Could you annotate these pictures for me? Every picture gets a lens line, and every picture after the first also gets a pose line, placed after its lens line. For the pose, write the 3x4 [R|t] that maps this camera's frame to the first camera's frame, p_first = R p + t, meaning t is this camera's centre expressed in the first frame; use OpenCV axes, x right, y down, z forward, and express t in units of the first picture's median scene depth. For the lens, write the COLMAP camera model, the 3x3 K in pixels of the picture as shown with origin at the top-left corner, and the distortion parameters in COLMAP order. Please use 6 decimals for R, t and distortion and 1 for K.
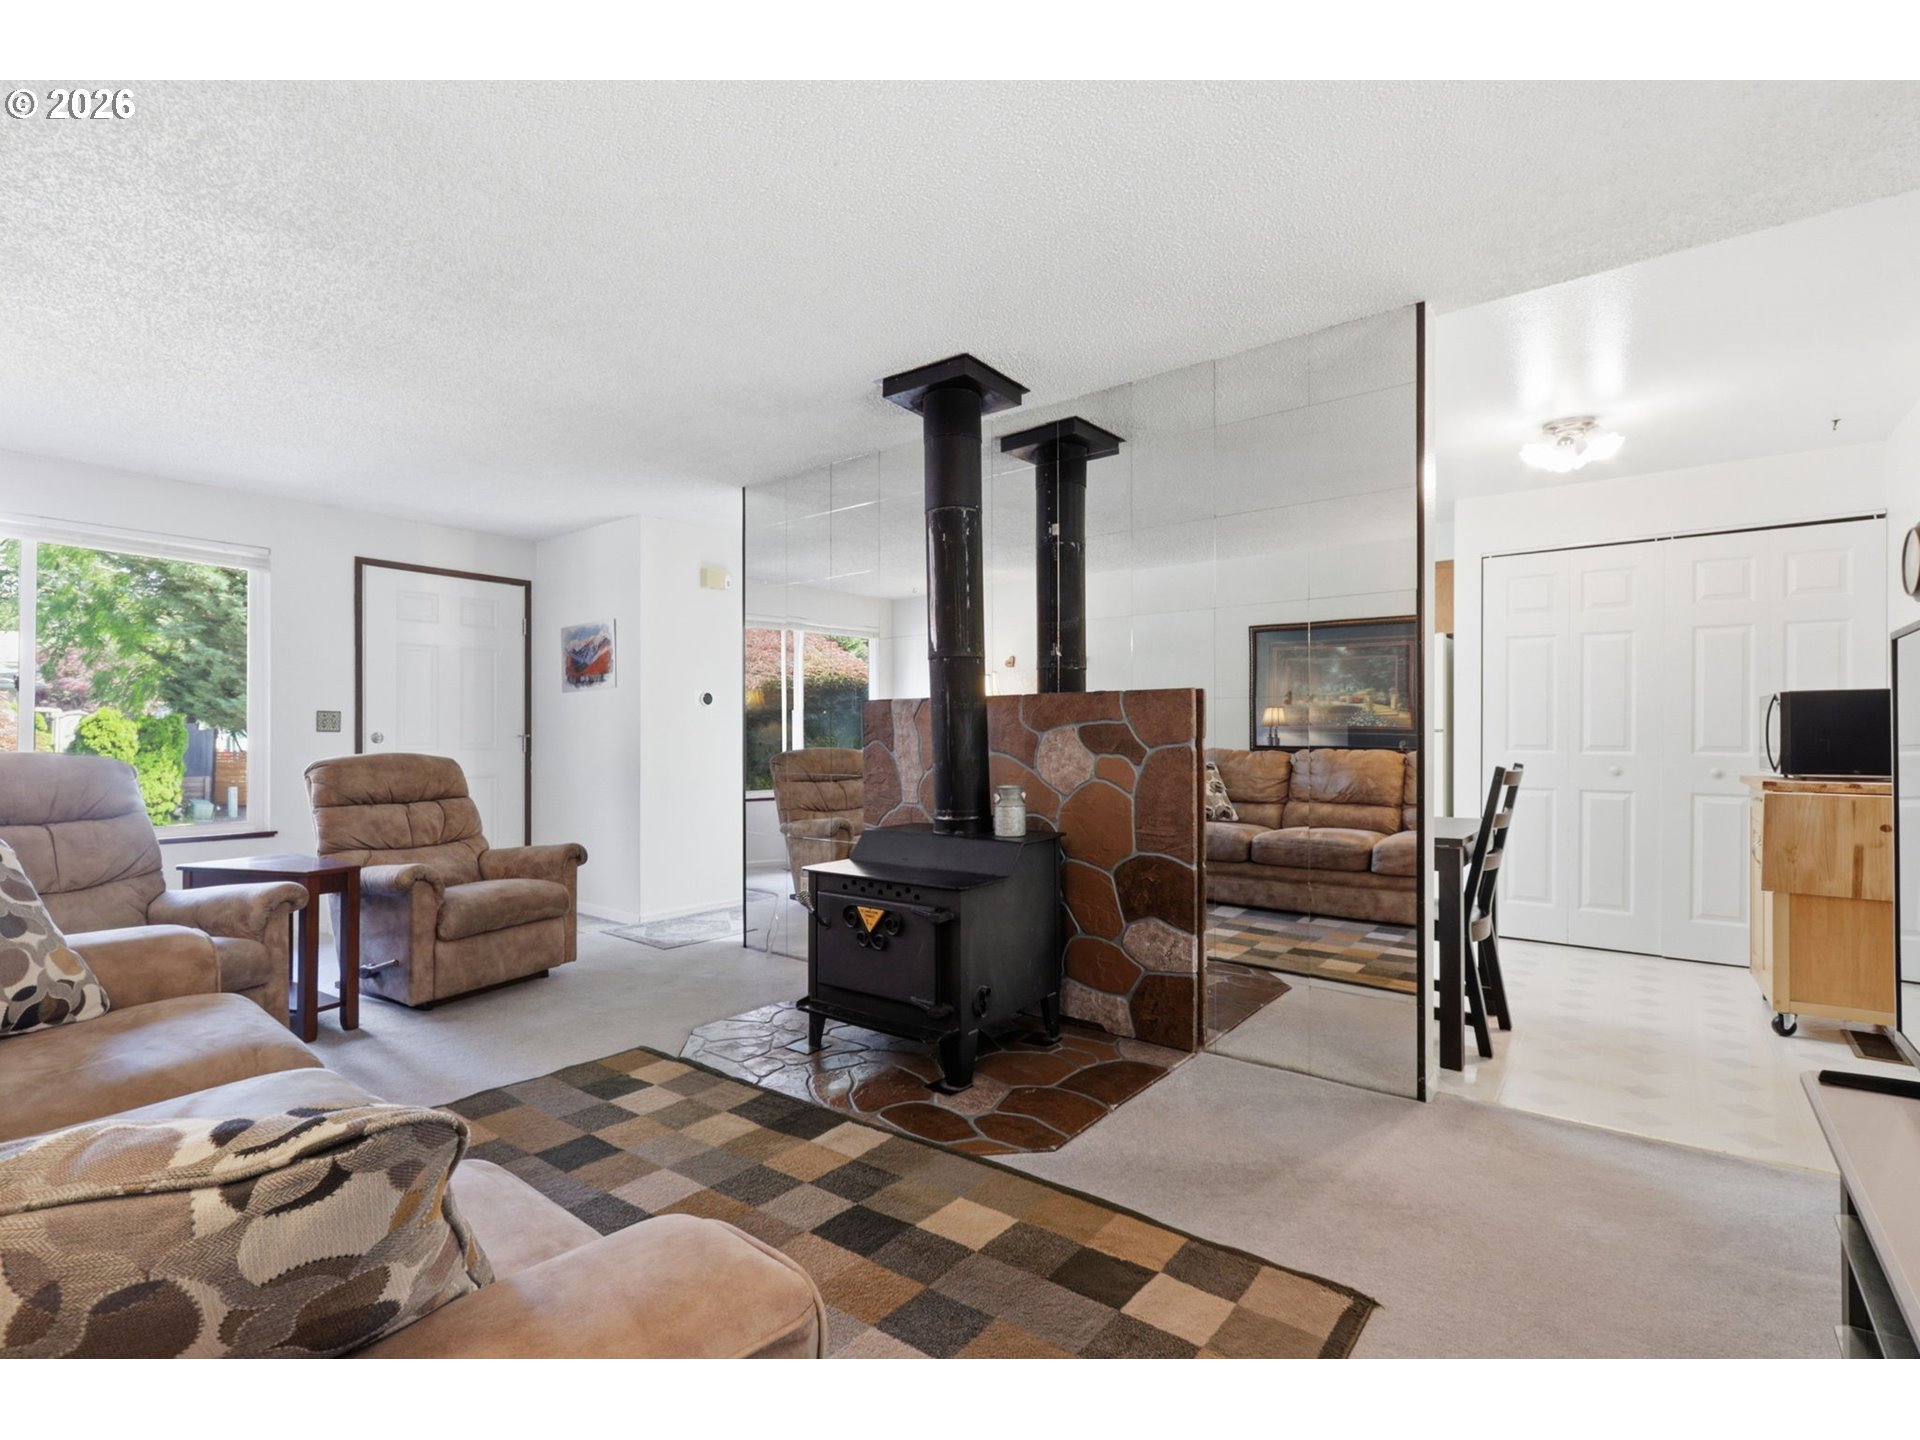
lens RADIAL K [[901.0, 0, 960.0], [0, 901.0, 720.0], [0, 0, 1]] dist [0.002325, 0.000316]
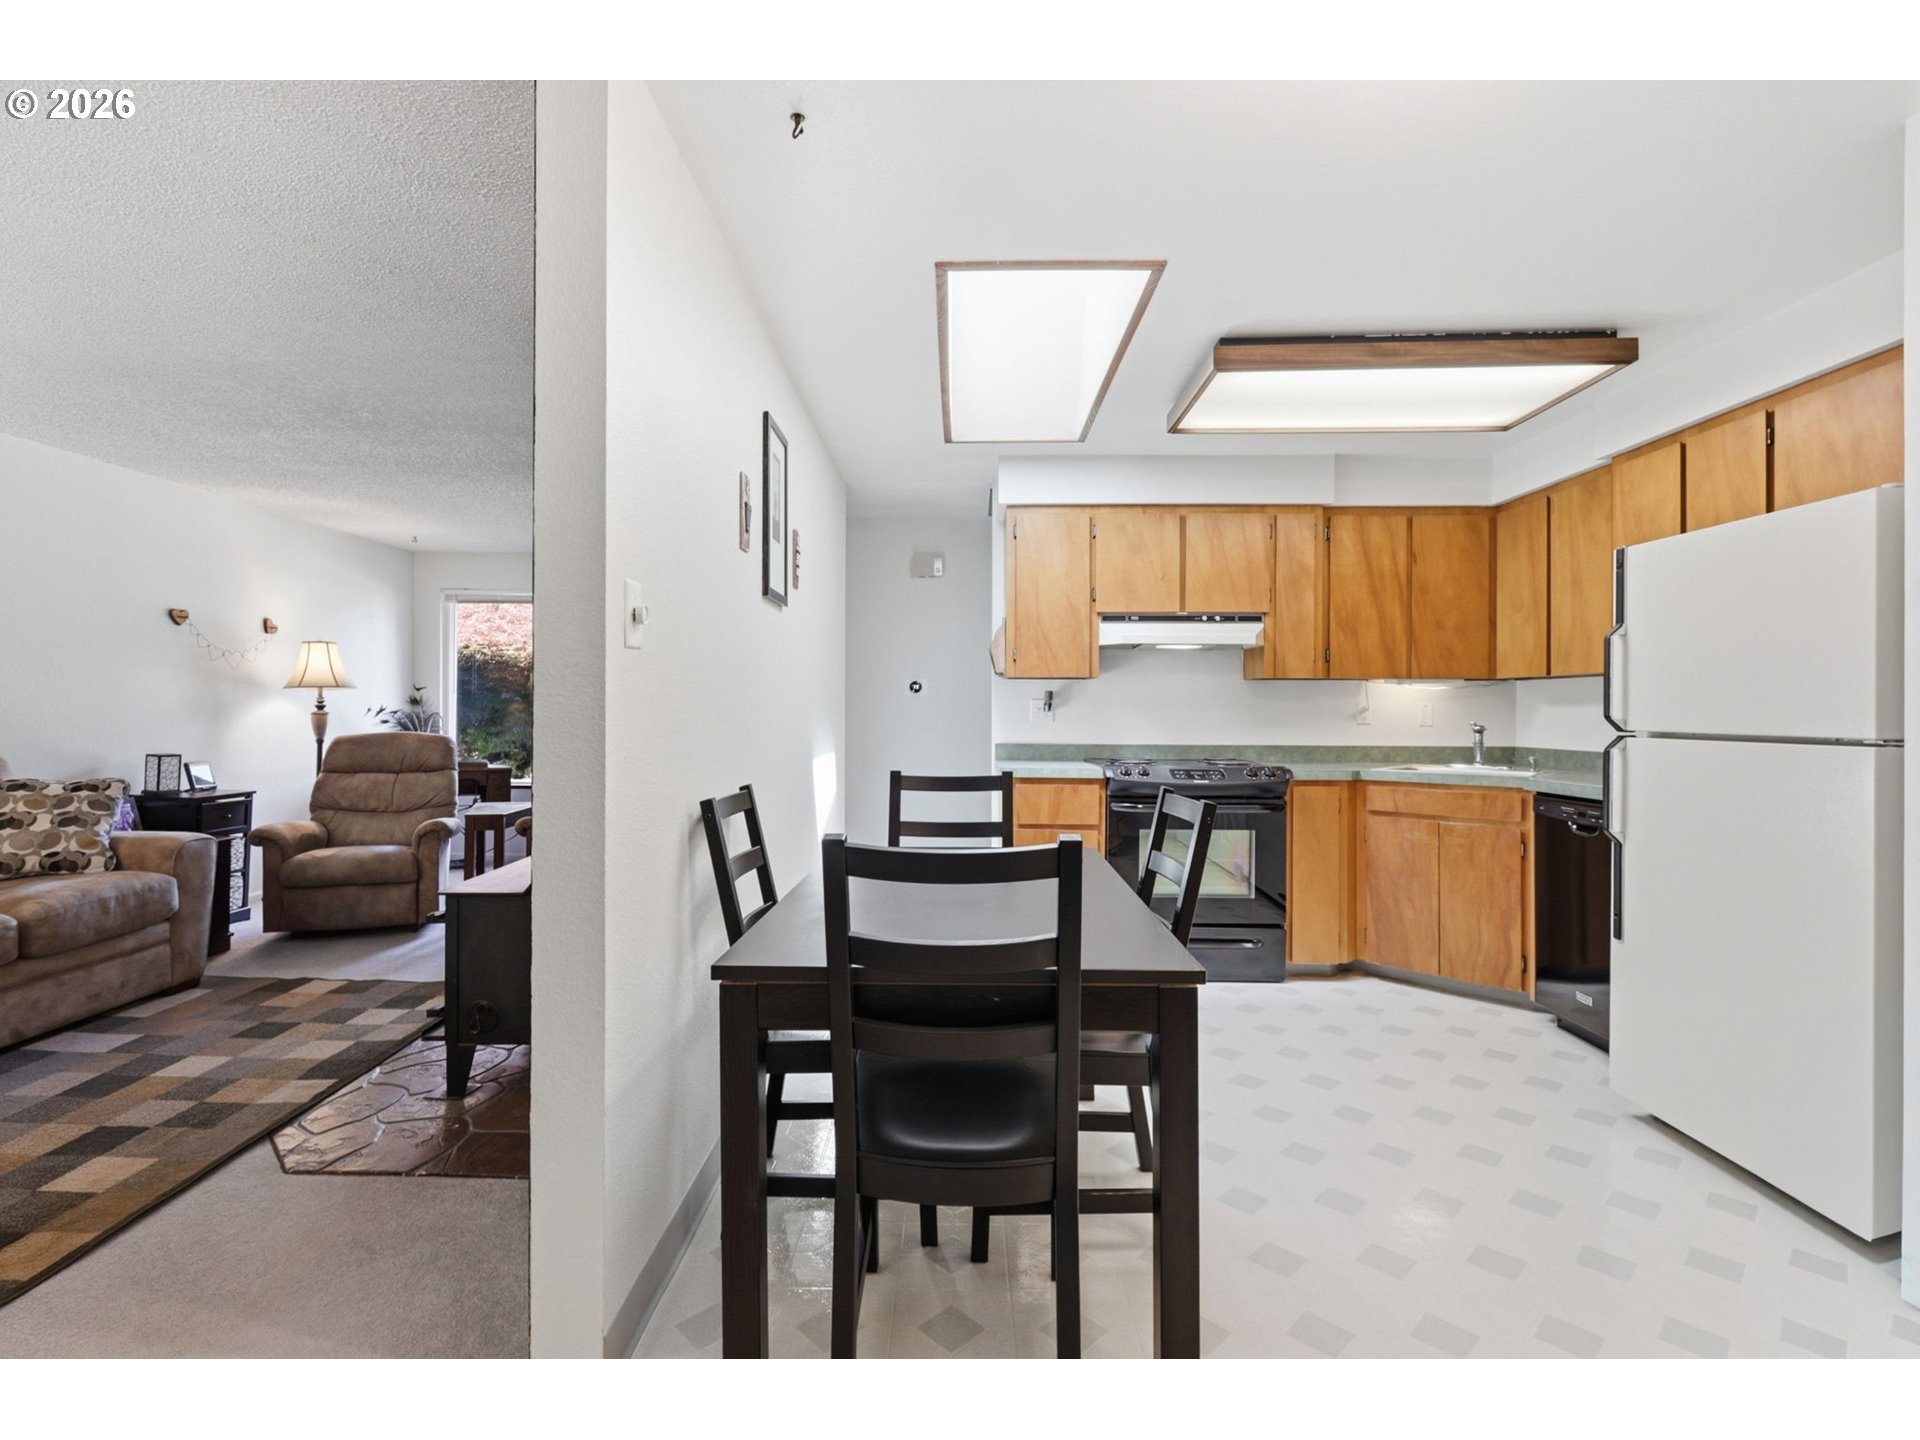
lens RADIAL K [[901.0, 0, 960.0], [0, 901.0, 720.0], [0, 0, 1]] dist [0.002325, 0.000316]
pose [[0.598421, 0.008642, -0.801135, 1.114783], [0.012781, 0.999712, 0.020331, -0.011745], [0.801080, -0.022406, 0.598138, 0.862117]]
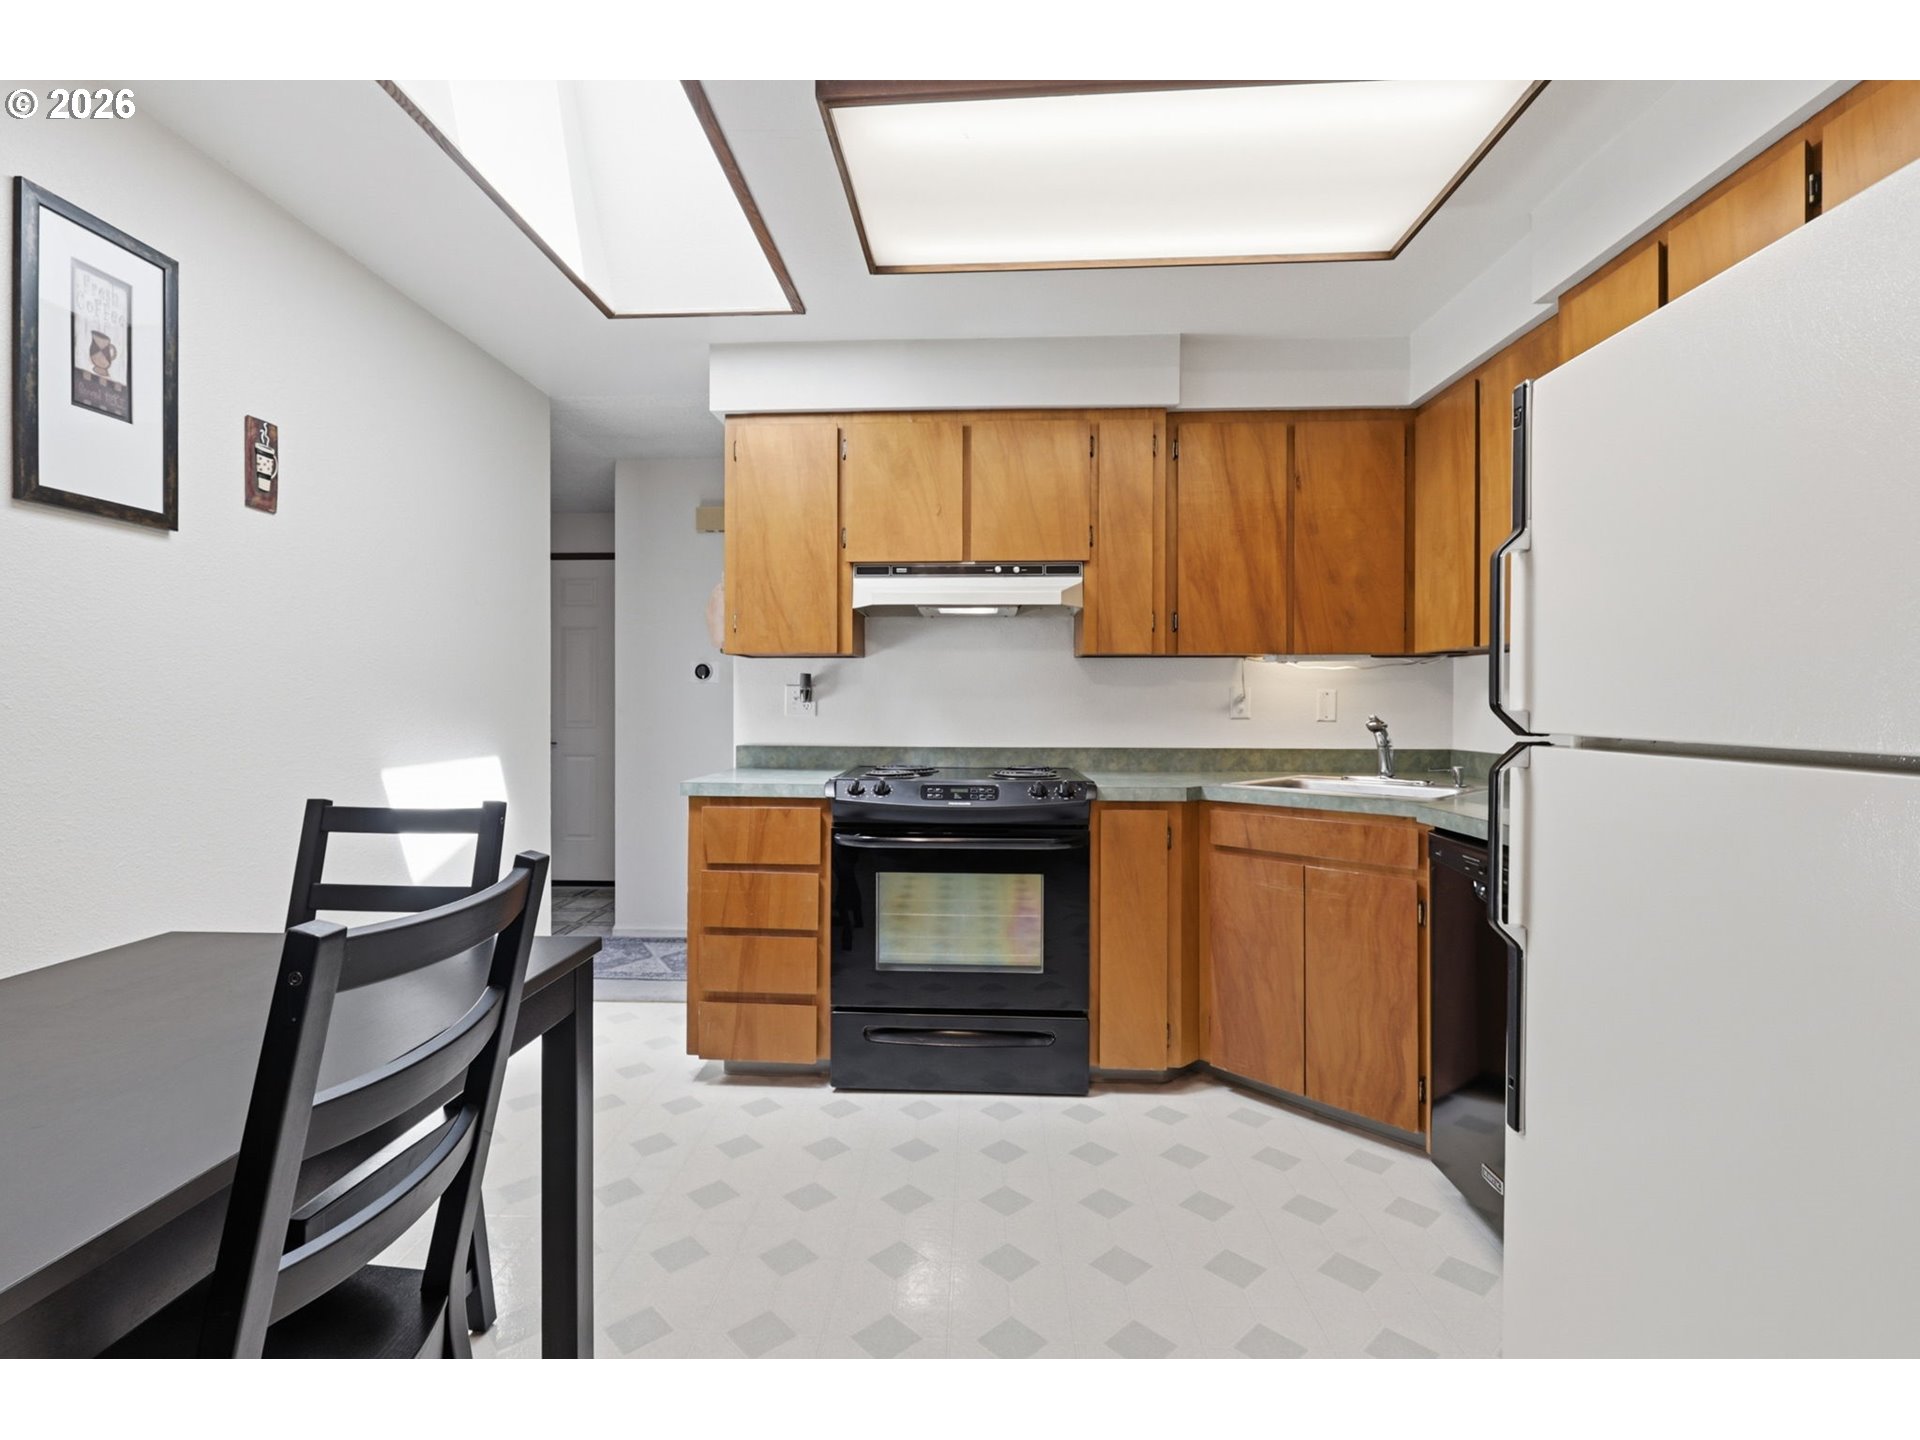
lens RADIAL K [[900.2, 0, 960.0], [0, 900.2, 720.0], [0, 0, 1]] dist [-0.003733, -0.000122]
pose [[0.575966, 0.013873, -0.817356, 0.996936], [0.015132, 0.999504, 0.027627, 0.002059], [0.817334, -0.028280, 0.575470, 1.447239]]
